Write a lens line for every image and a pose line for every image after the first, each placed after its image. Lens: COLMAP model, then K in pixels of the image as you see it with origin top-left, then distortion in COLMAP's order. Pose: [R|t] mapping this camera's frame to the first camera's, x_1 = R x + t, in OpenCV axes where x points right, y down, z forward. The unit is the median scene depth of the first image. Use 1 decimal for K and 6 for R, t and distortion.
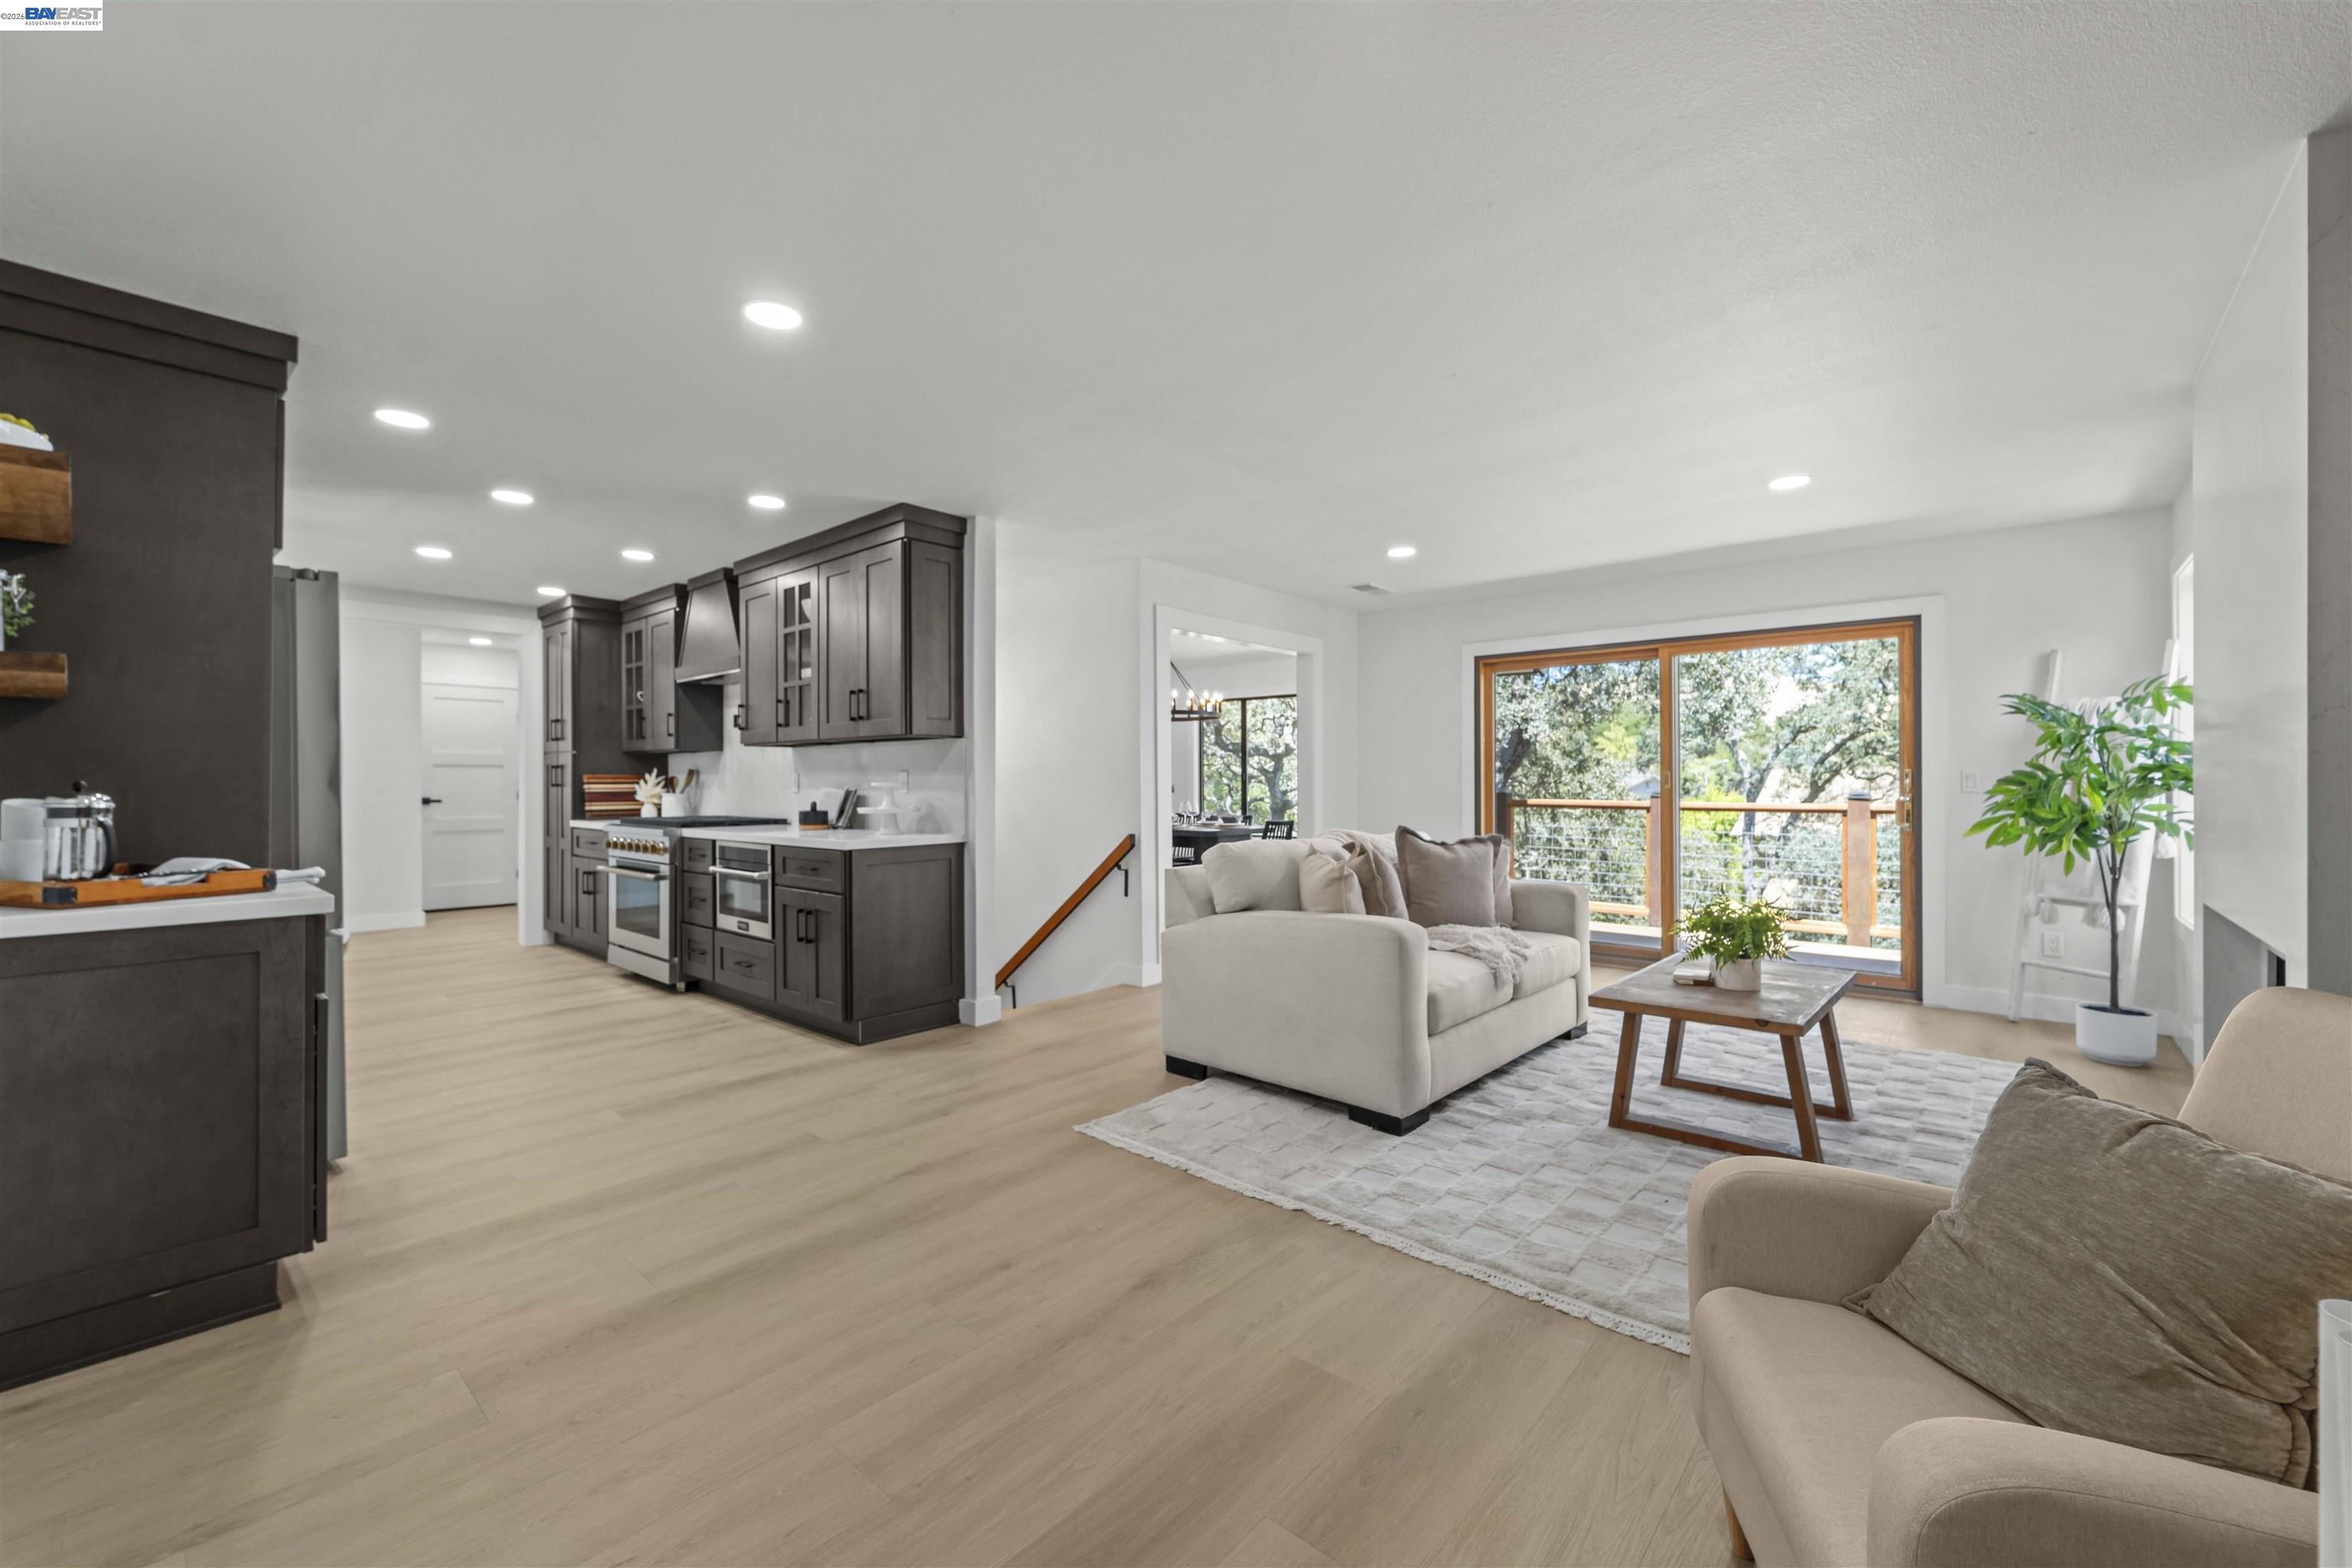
lens RADIAL K [[946.0, 0, 1179.1], [0, 946.0, 786.9], [0, 0, 1]] dist [-0.000244, -0.000067]
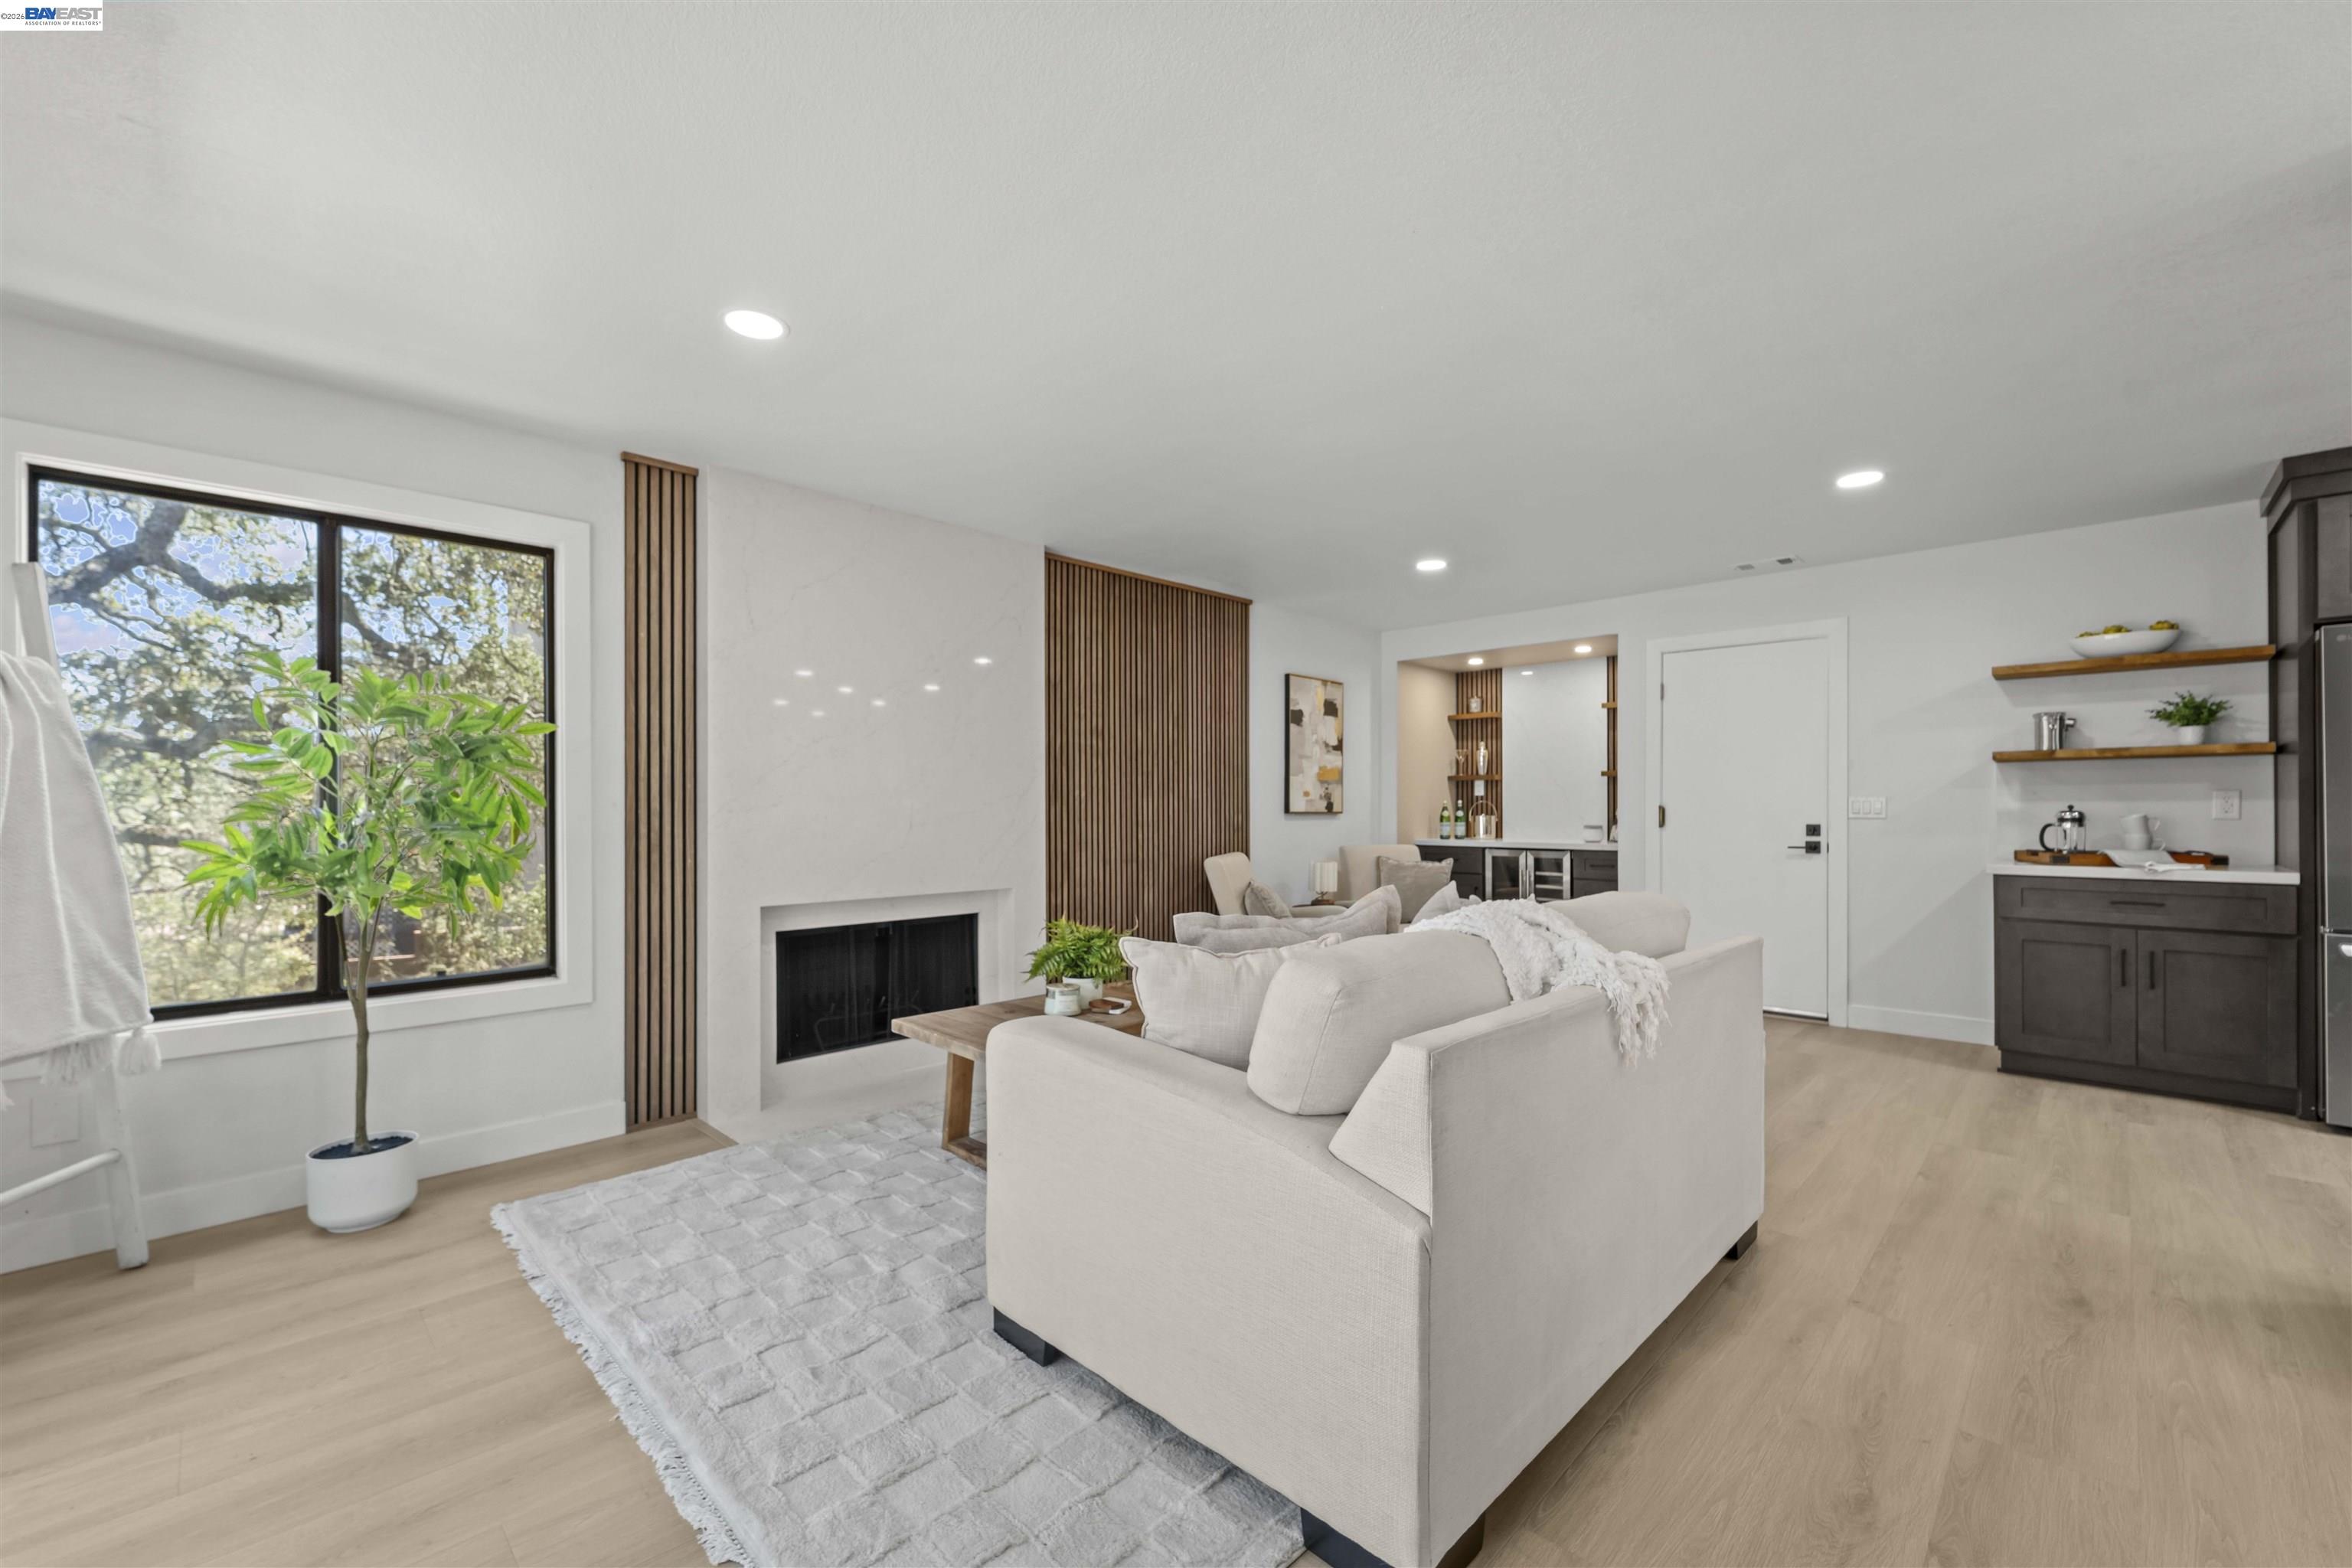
lens RADIAL K [[939.1, 0, 1176.0], [0, 939.1, 784.0], [0, 0, 1]] dist [0.001320, -0.000208]
pose [[-0.997783, 0.008335, 0.066023, 0.414263], [0.006911, 0.999739, -0.021772, -0.007087], [-0.066188, -0.021267, -0.997581, 2.041715]]
